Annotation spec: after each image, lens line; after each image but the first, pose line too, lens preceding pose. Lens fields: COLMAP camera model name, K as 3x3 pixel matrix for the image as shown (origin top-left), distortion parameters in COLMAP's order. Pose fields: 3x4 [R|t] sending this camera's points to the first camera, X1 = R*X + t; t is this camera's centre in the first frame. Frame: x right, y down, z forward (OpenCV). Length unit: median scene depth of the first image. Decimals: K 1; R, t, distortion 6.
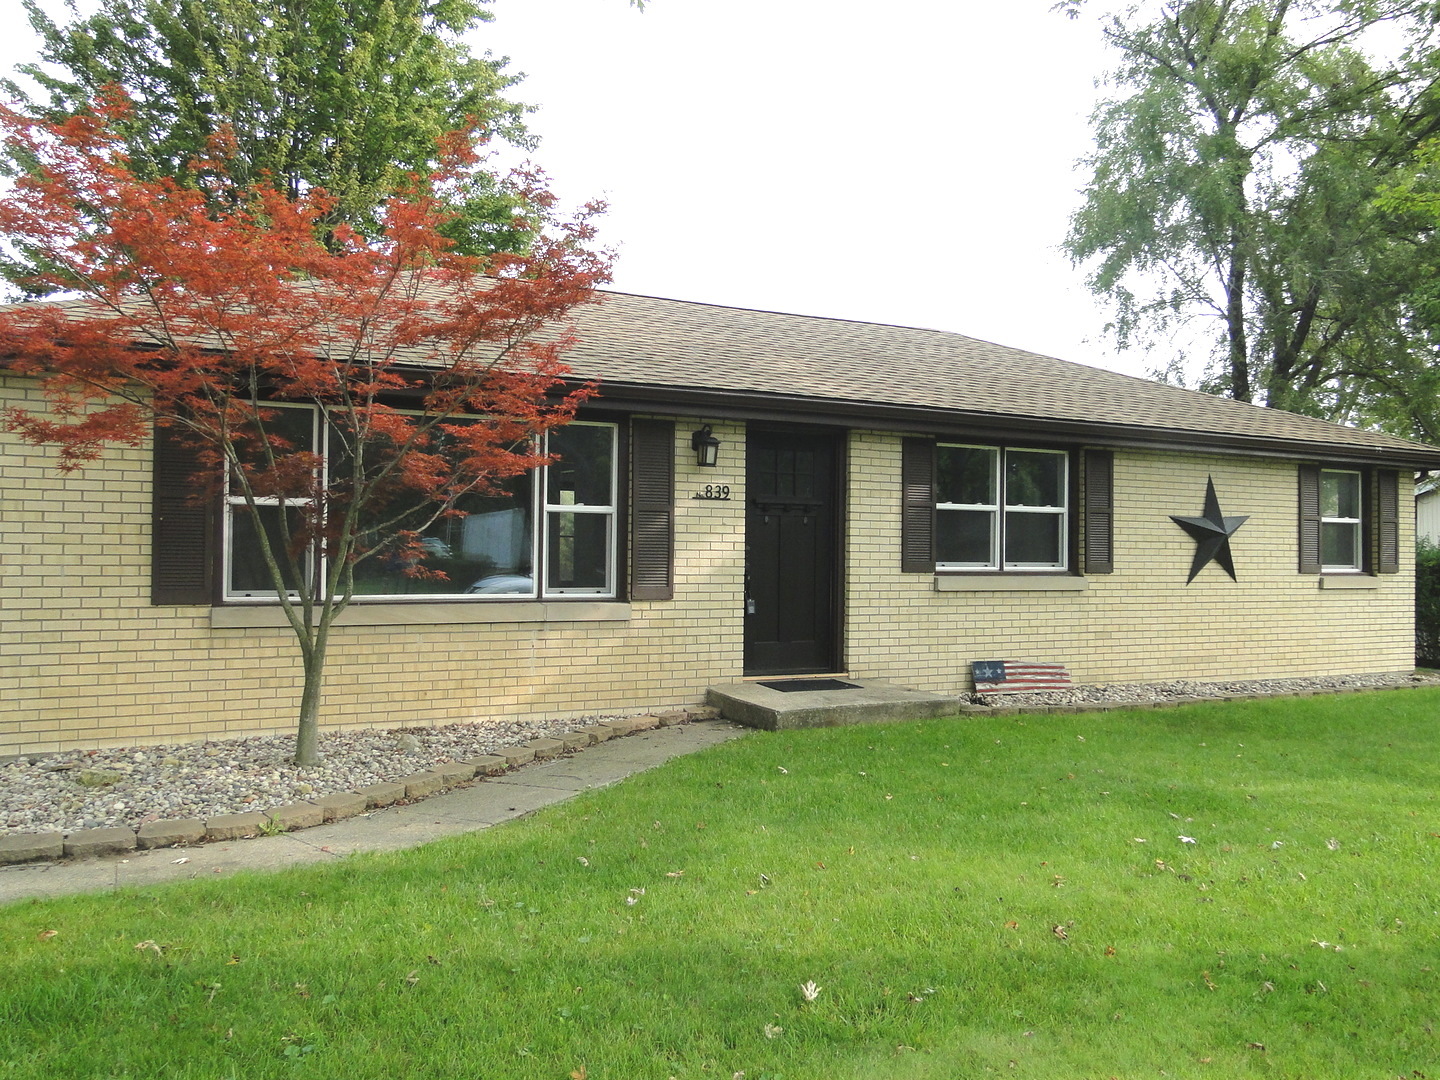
lens RADIAL K [[1198.3, 0, 727.5], [0, 1198.3, 537.8], [0, 0, 1]] dist [0.002172, -0.005291]
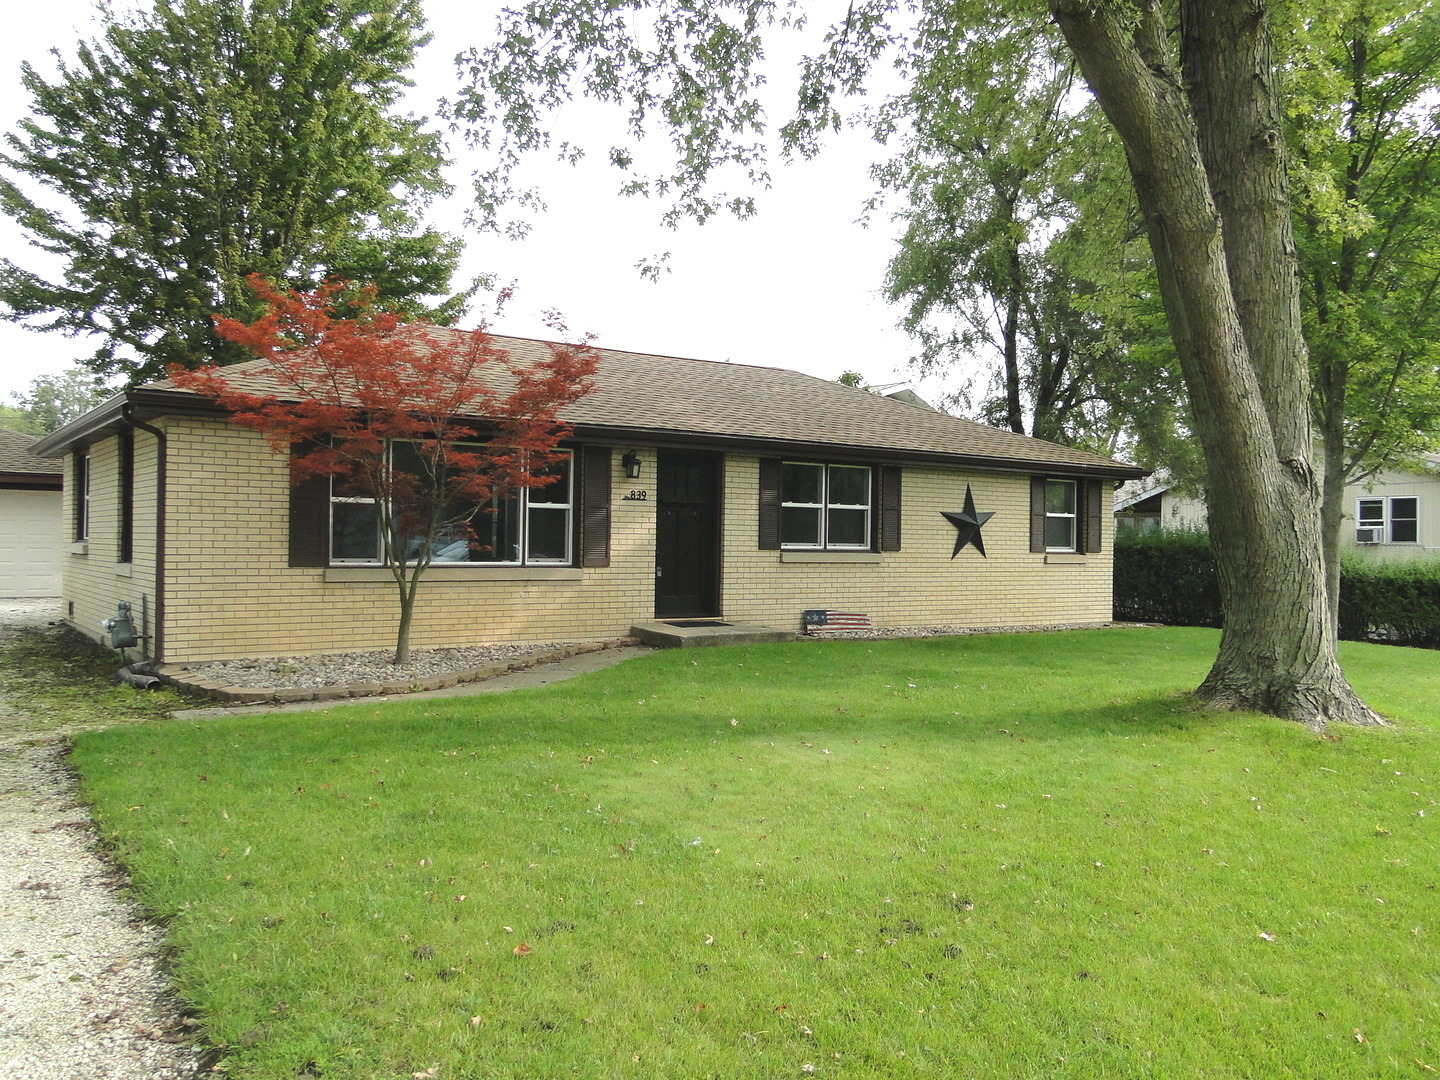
lens RADIAL K [[1198.3, 0, 730.2], [0, 1198.3, 542.4], [0, 0, 1]] dist [0.002172, -0.005291]
pose [[0.990777, 0.004686, 0.135418, -0.094284], [-0.007040, 0.999832, 0.016909, -0.004885], [-0.135316, -0.017706, 0.990644, -0.483897]]
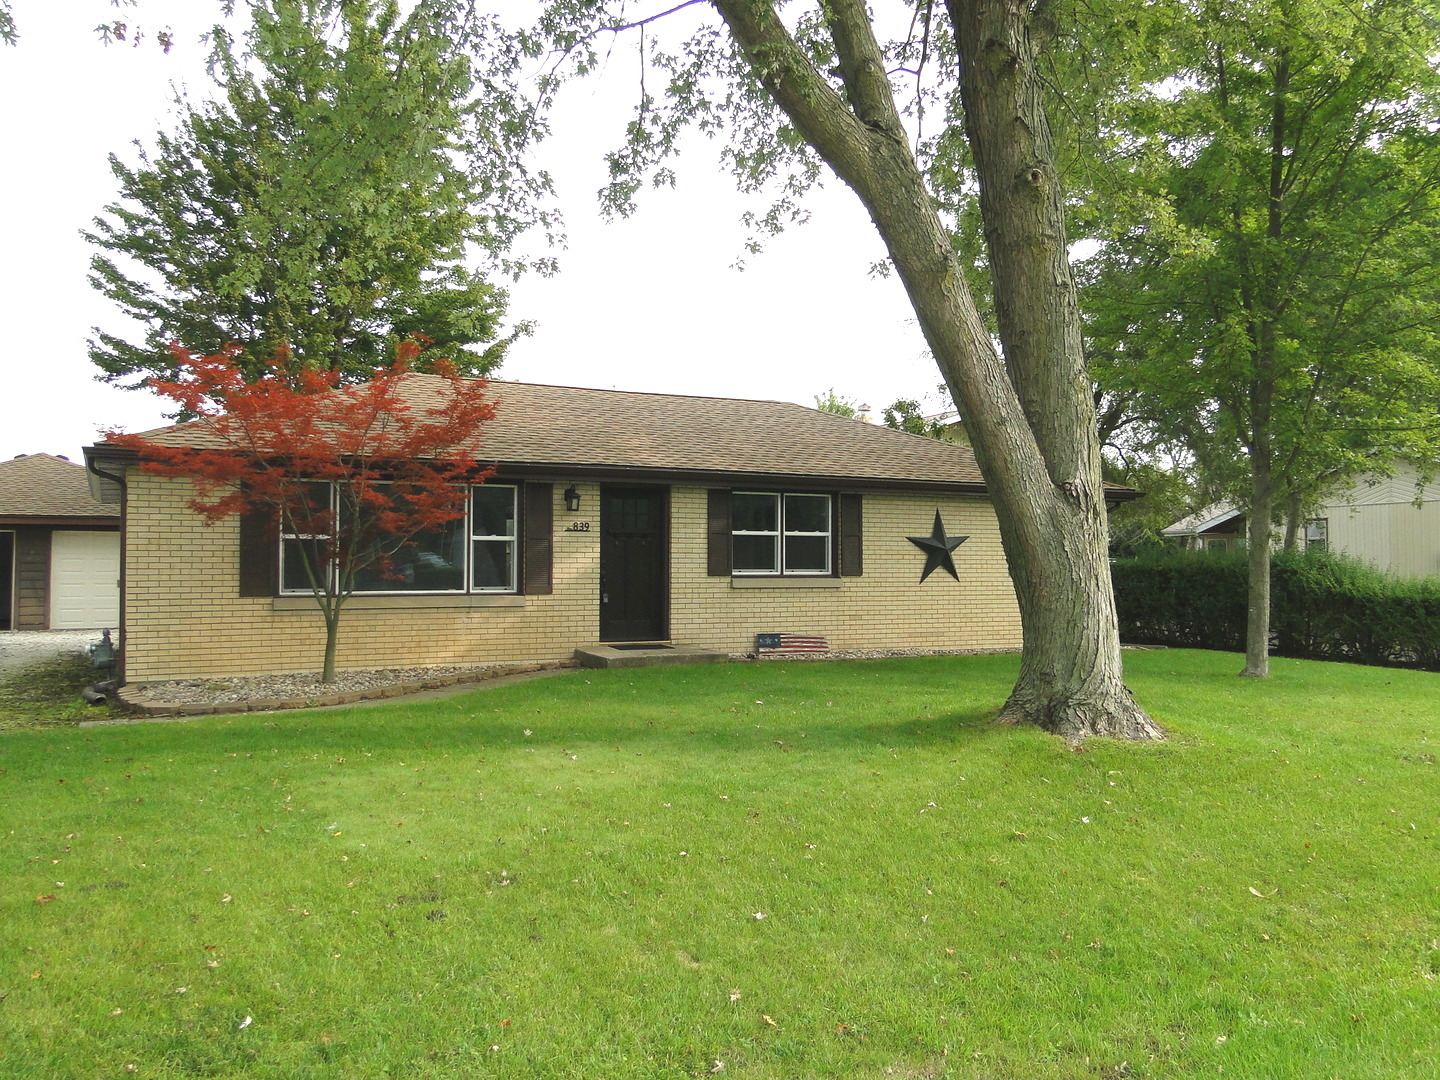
lens RADIAL K [[1198.3, 0, 728.0], [0, 1198.3, 542.7], [0, 0, 1]] dist [0.002172, -0.005291]
pose [[0.999935, -0.009070, -0.006954, 0.192658], [0.009023, 0.999936, -0.006766, -0.003859], [0.007015, 0.006703, 0.999953, -0.583950]]
